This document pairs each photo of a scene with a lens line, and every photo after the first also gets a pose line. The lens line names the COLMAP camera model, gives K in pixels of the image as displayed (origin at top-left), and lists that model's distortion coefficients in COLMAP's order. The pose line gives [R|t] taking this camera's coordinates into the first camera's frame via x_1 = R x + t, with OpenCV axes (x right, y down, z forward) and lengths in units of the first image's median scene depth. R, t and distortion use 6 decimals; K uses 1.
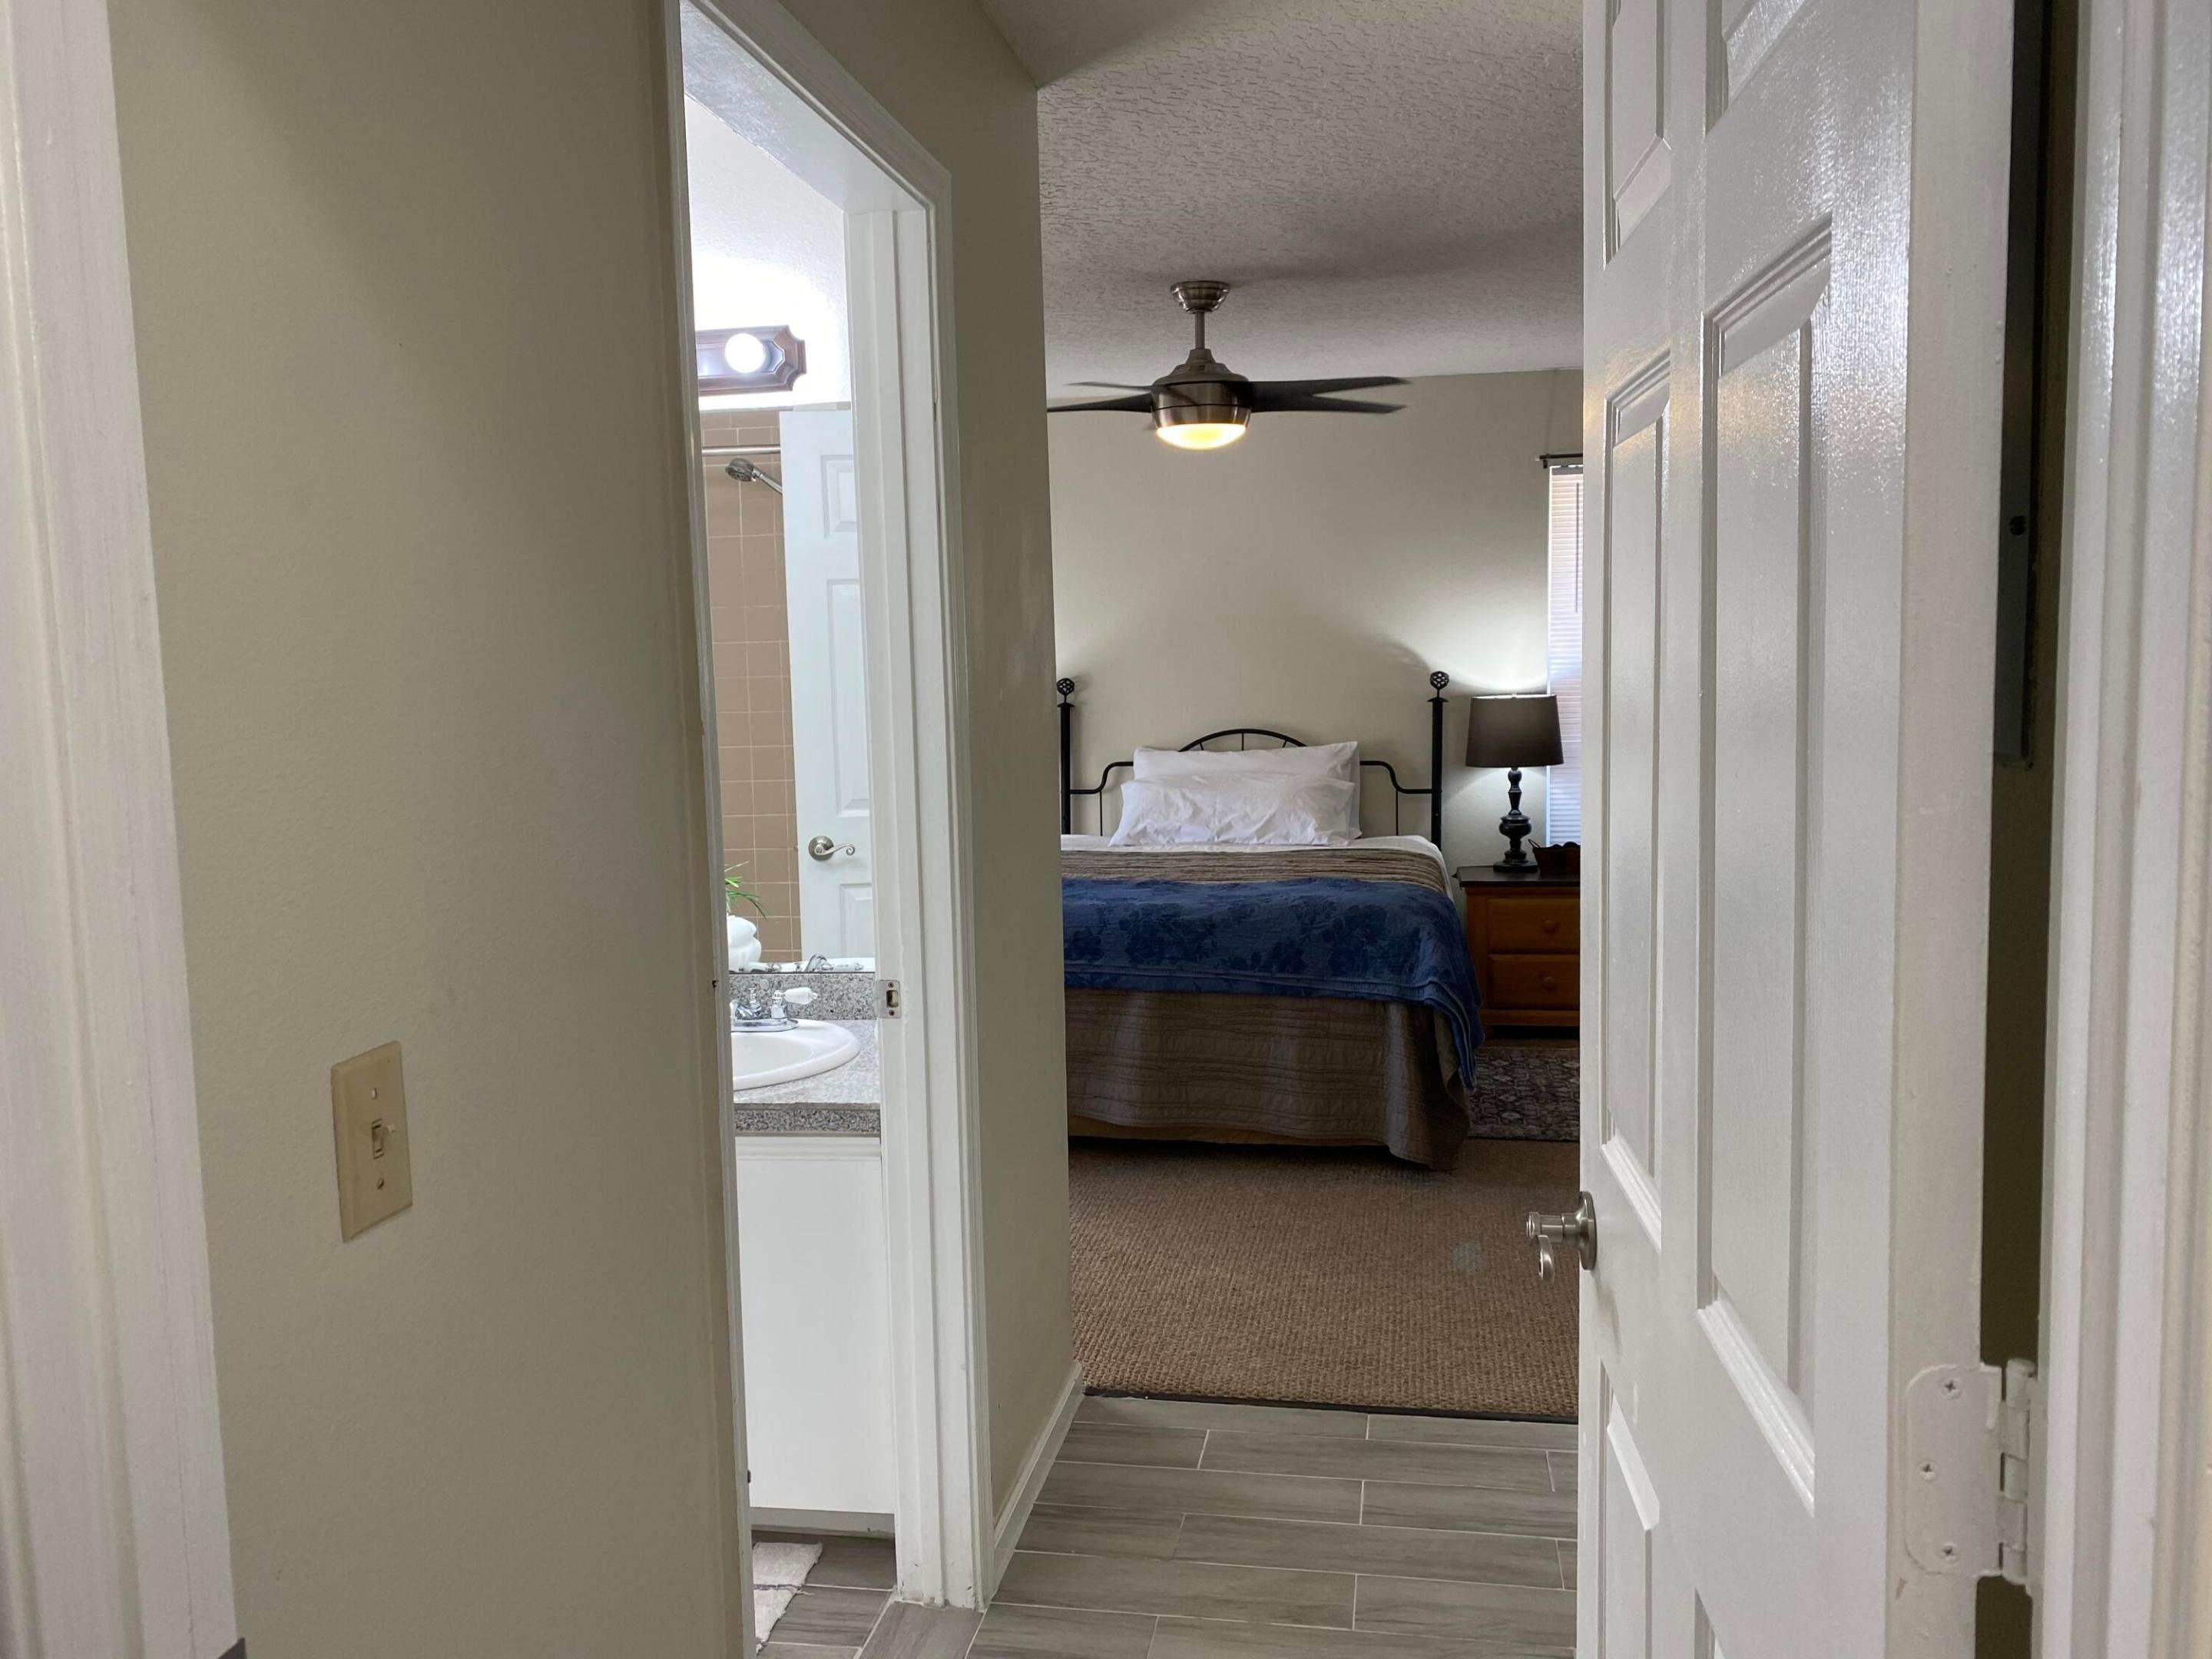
lens RADIAL K [[1710.4, 0, 1106.0], [0, 1710.4, 829.5], [0, 0, 1]] dist [0.001331, -0.008321]
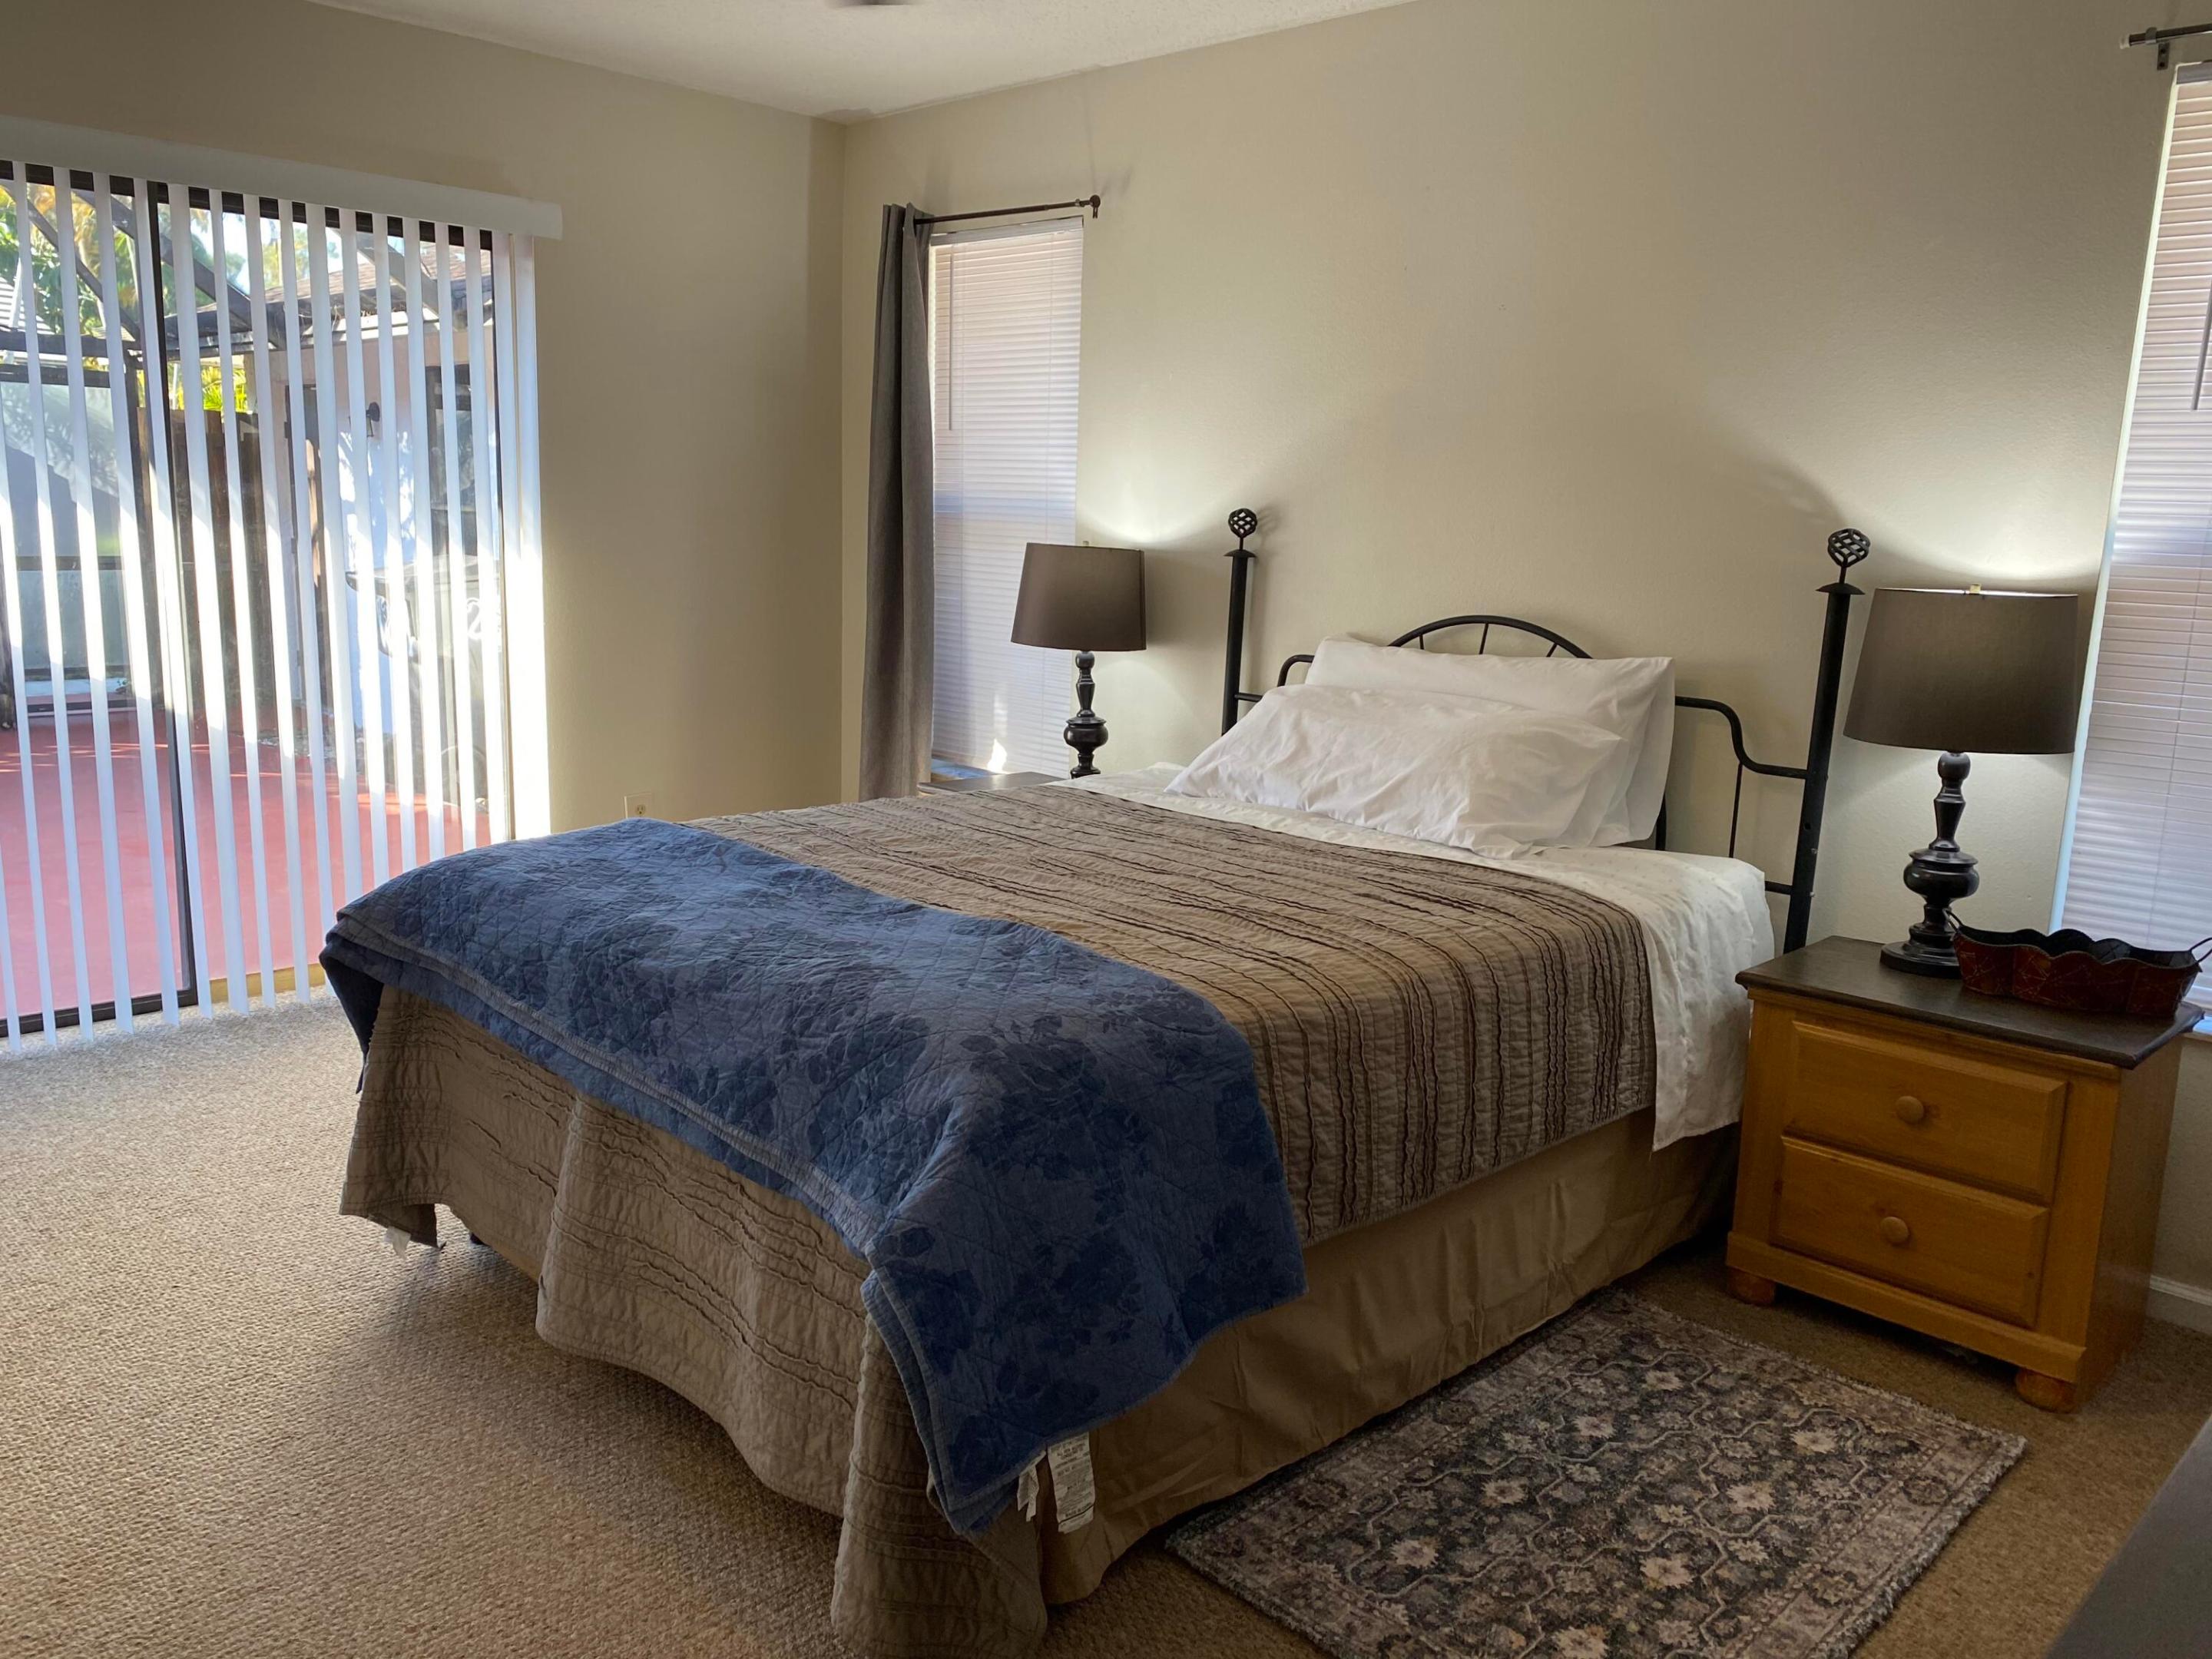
lens RADIAL K [[1710.4, 0, 1106.0], [0, 1710.4, 829.5], [0, 0, 1]] dist [0.001331, -0.008321]
pose [[0.813427, 0.155175, -0.560586, 0.319338], [-0.108309, 0.987310, 0.116137, -0.044123], [0.571494, -0.033753, 0.819912, 0.504455]]
